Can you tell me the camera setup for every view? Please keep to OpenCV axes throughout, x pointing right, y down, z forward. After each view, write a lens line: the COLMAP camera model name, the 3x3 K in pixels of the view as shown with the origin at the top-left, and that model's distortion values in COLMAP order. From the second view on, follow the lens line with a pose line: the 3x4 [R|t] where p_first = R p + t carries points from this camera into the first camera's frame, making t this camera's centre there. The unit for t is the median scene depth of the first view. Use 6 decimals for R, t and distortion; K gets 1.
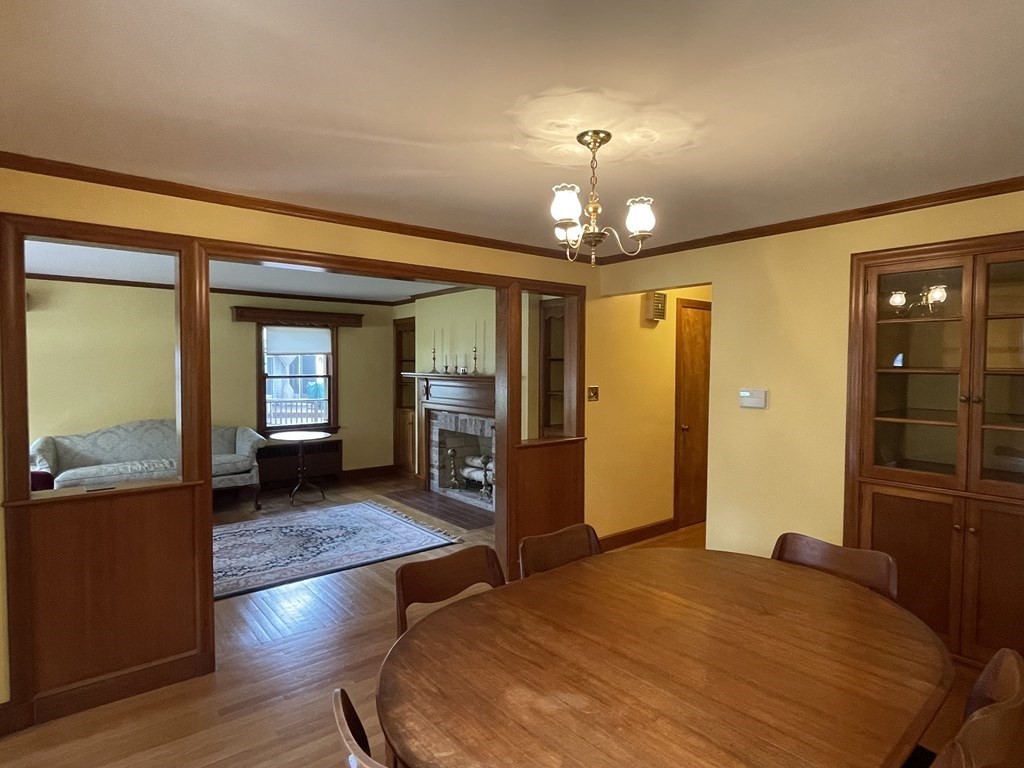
lens RADIAL K [[570.2, 0, 516.3], [0, 570.2, 388.5], [0, 0, 1]] dist [-0.000826, 0.000121]
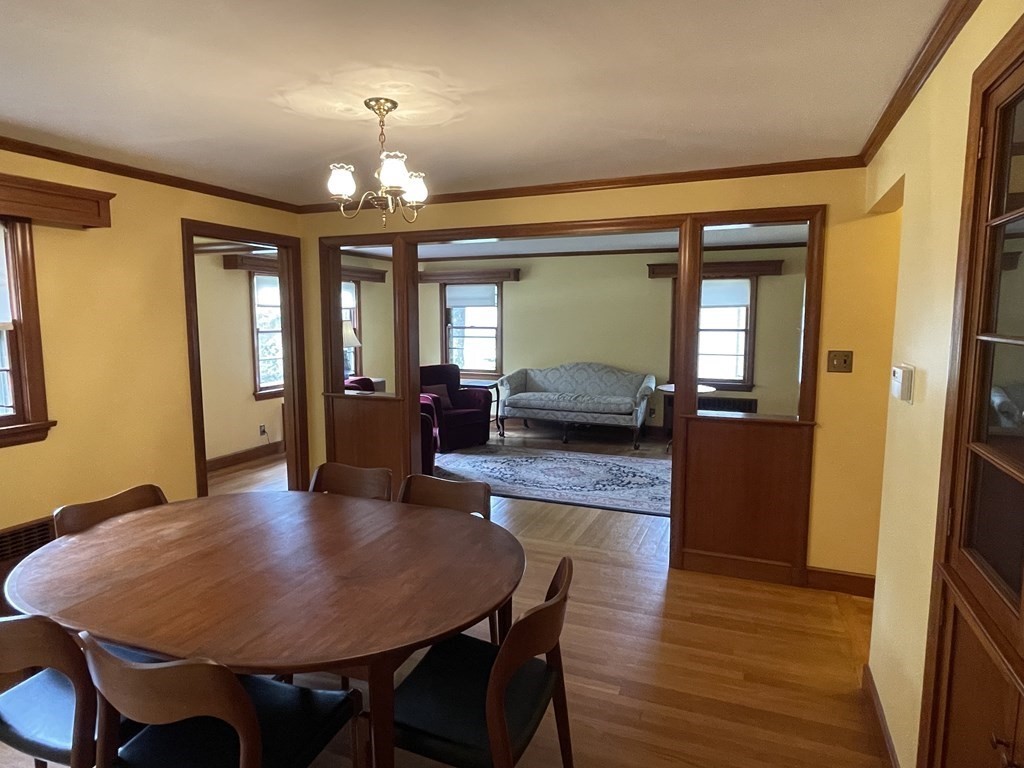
lens RADIAL K [[599.6, 0, 512.0], [0, 599.6, 384.0], [0, 0, 1]] dist [0.001075, 0.001050]
pose [[0.470303, 0.096584, -0.877204, 0.502016], [-0.034874, 0.995251, 0.090884, -0.013605], [0.881816, -0.012151, 0.471438, 0.270019]]
